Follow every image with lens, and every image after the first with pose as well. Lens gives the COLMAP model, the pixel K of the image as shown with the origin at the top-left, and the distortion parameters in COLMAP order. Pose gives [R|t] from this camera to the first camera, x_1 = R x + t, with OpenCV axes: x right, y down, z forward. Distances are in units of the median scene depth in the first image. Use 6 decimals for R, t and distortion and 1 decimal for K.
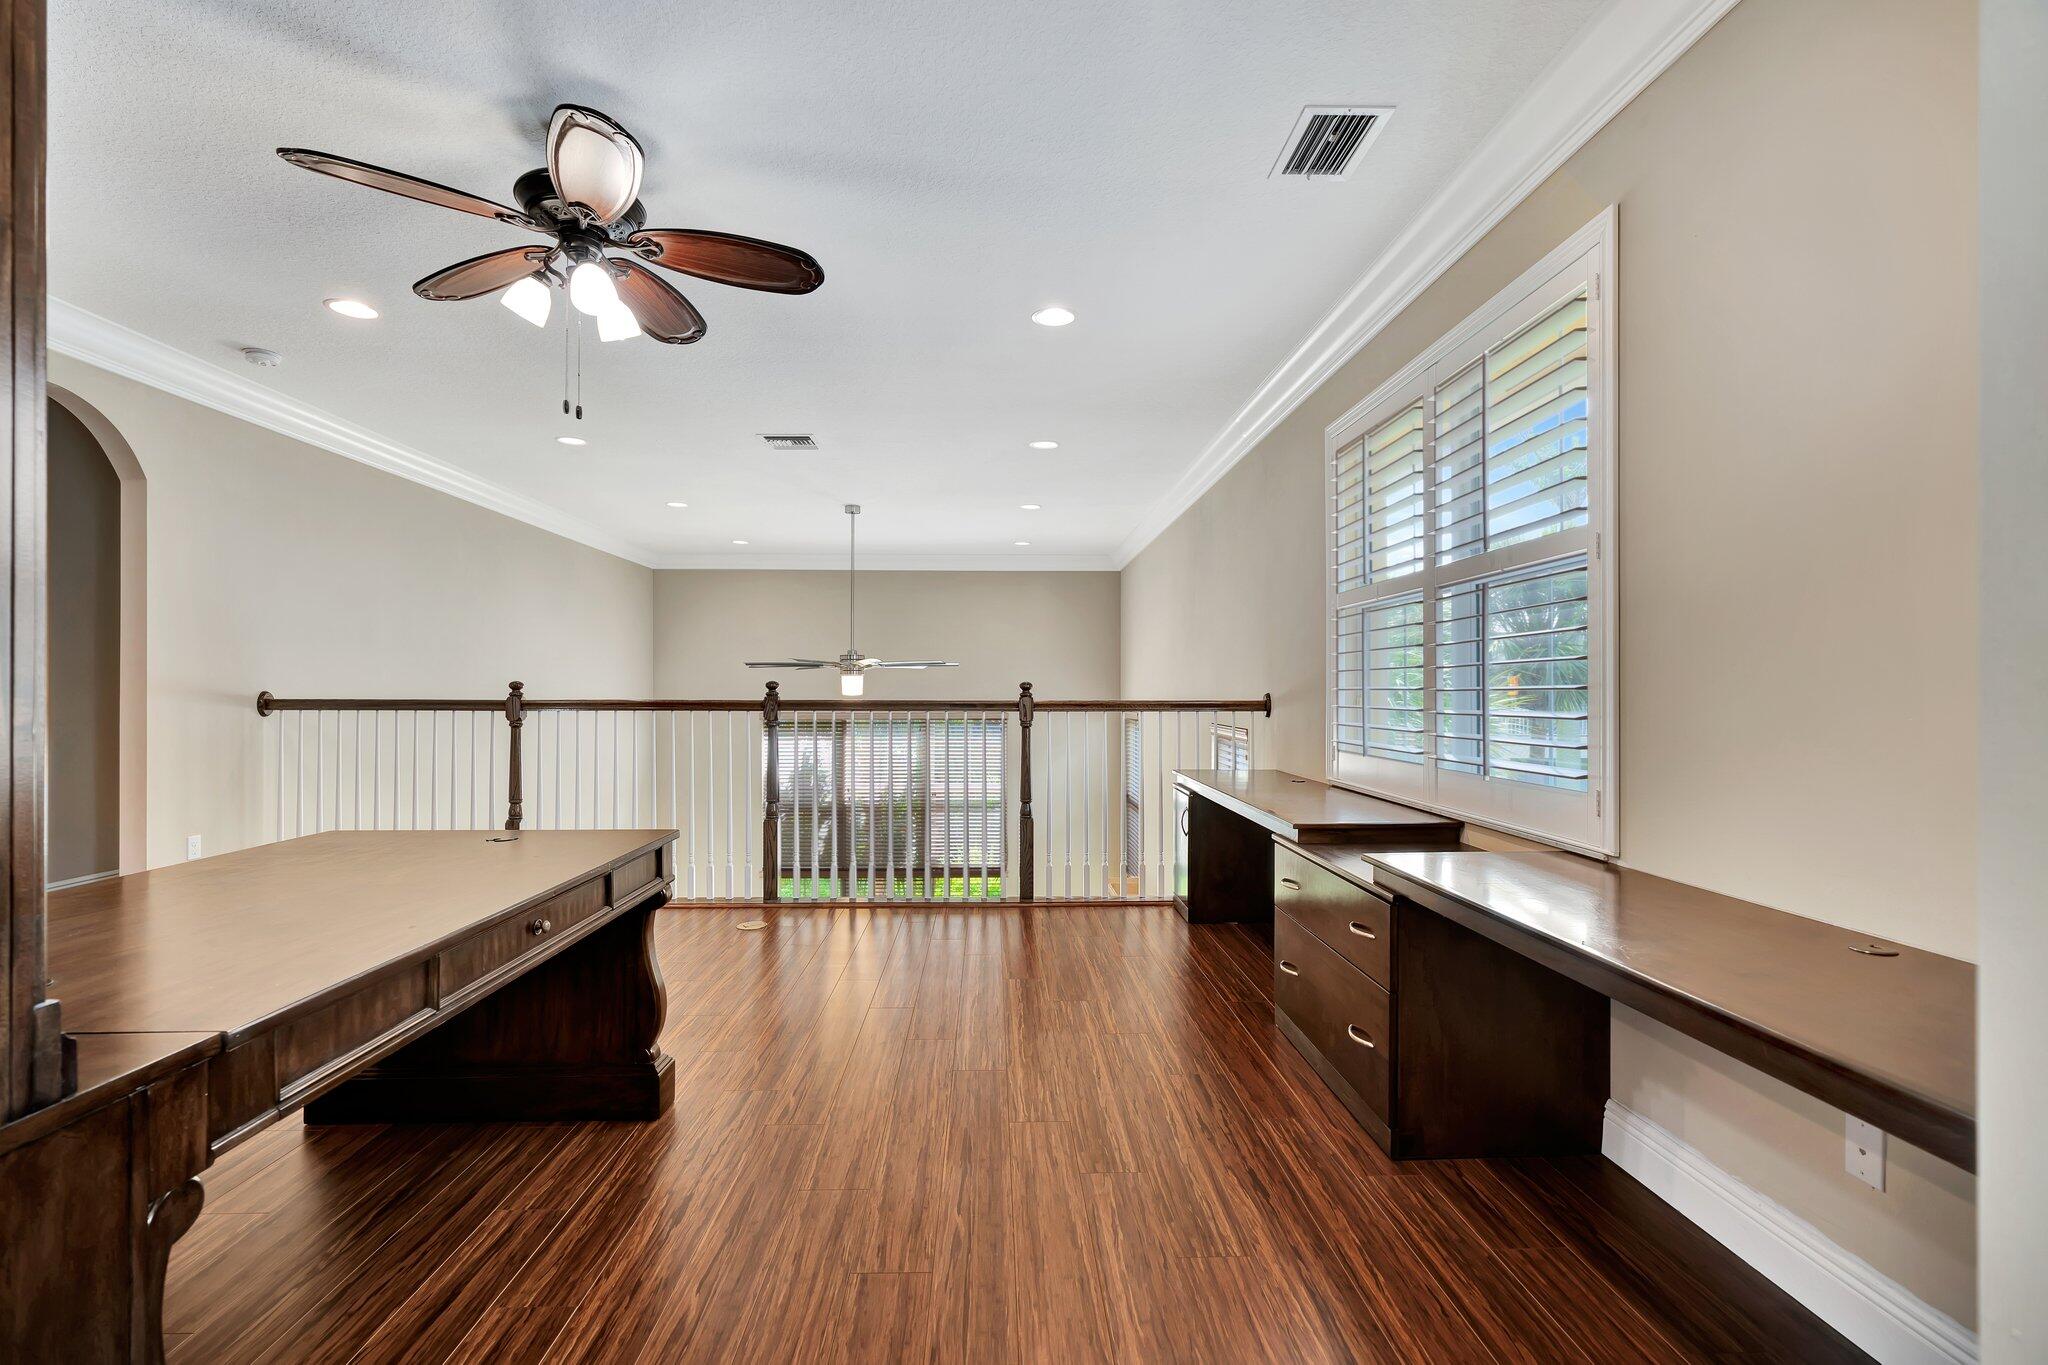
lens RADIAL K [[919.8, 0, 1036.9], [0, 919.8, 678.8], [0, 0, 1]] dist [-0.015154, 0.005716]
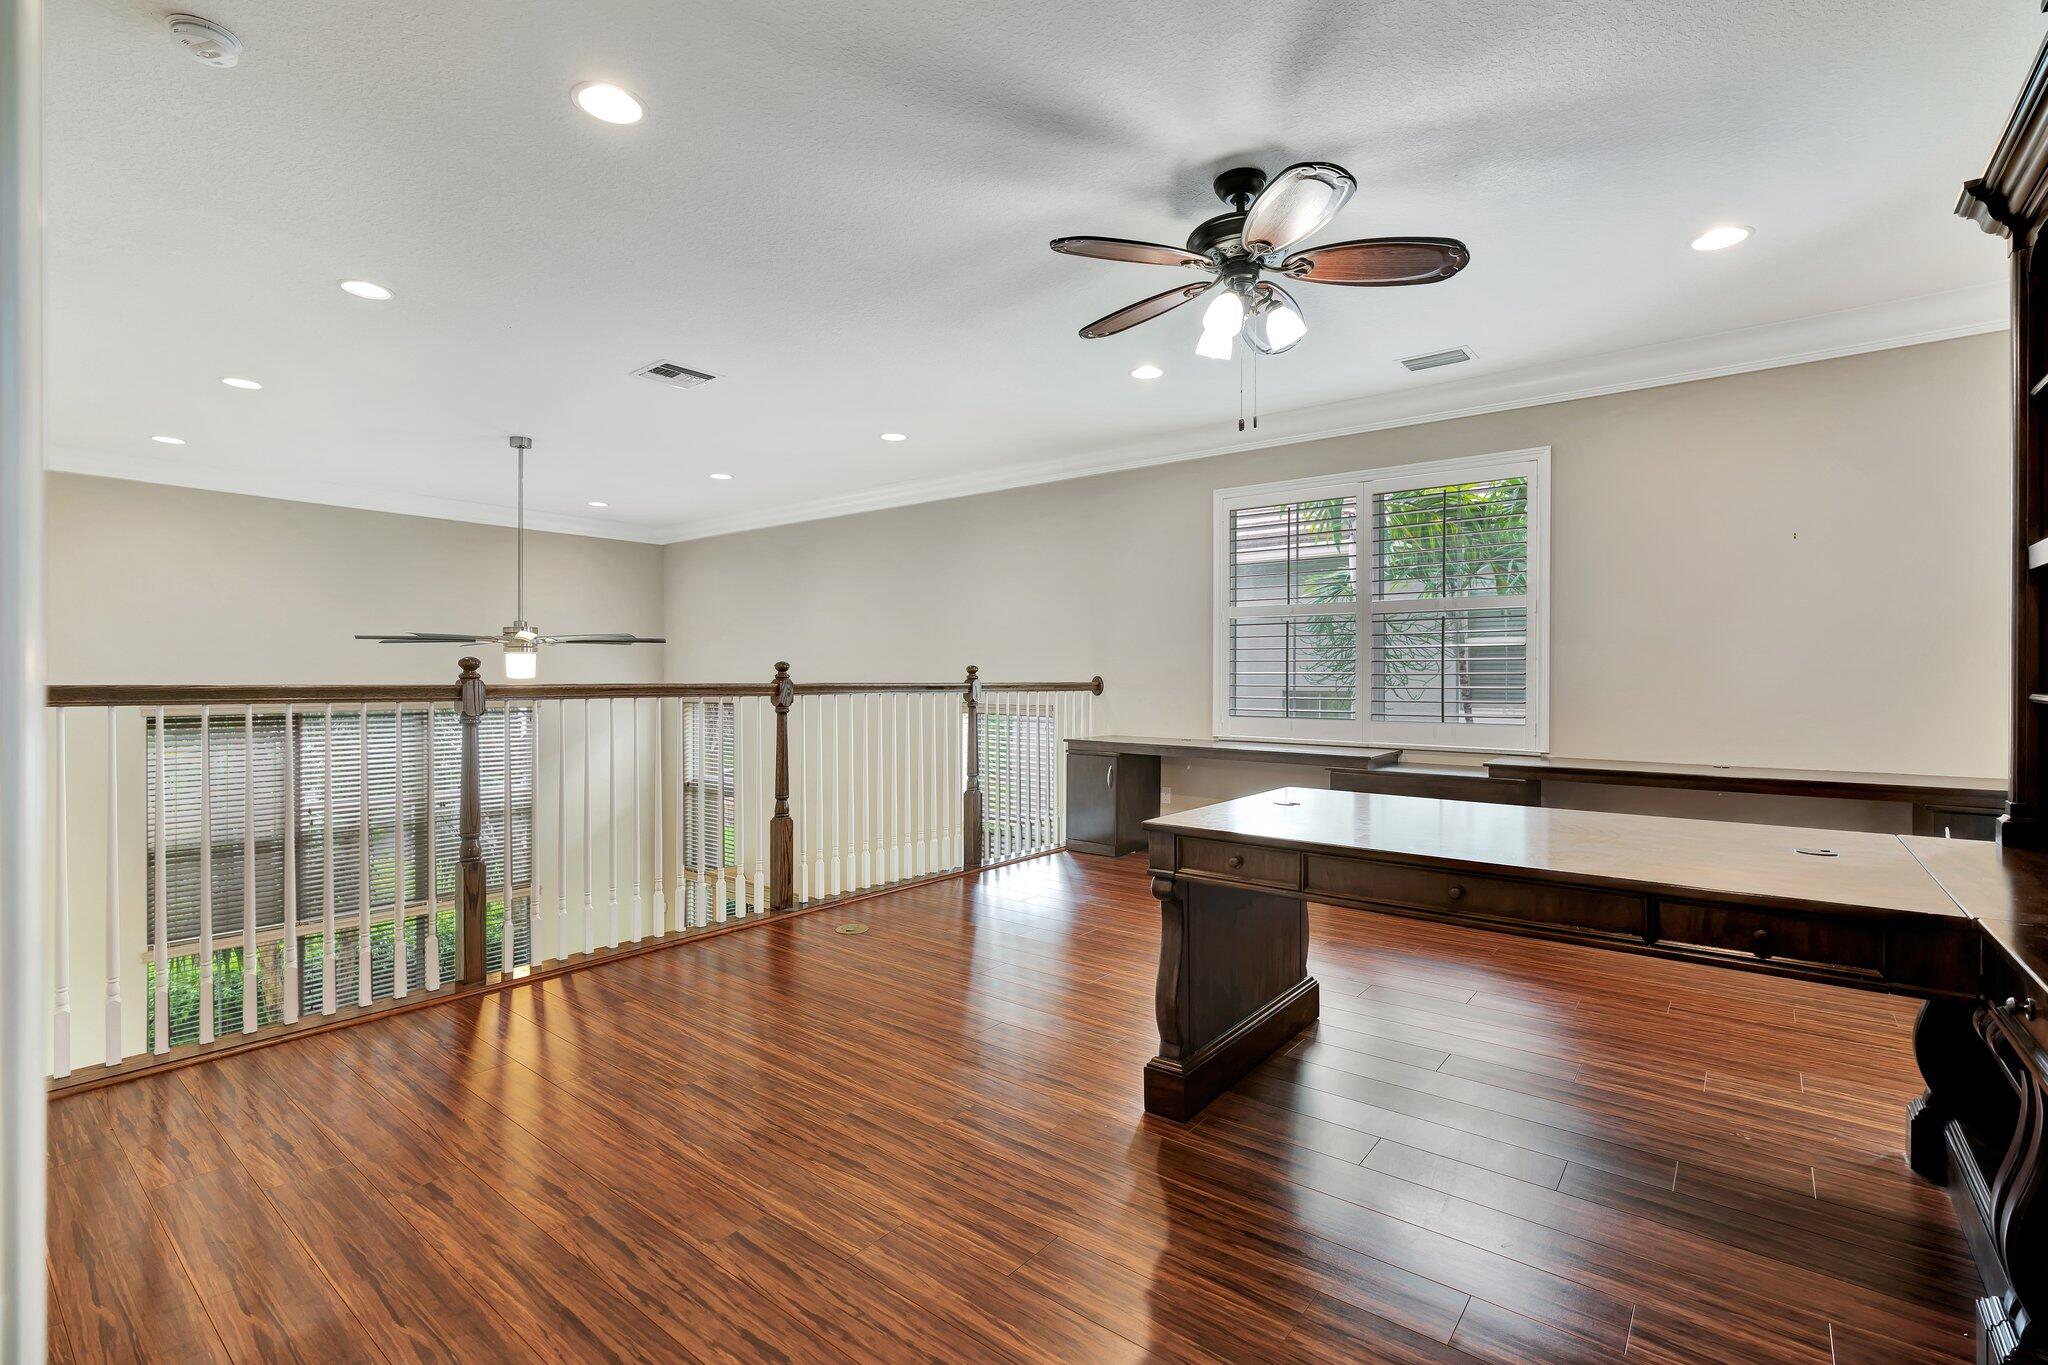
lens RADIAL K [[919.8, 0, 1021.5], [0, 919.8, 689.4], [0, 0, 1]] dist [-0.015154, 0.005716]
pose [[0.660295, -0.009510, 0.750946, -0.778902], [-0.010833, 0.999695, 0.022185, 0.006719], [-0.750928, -0.022783, 0.659991, 0.234594]]
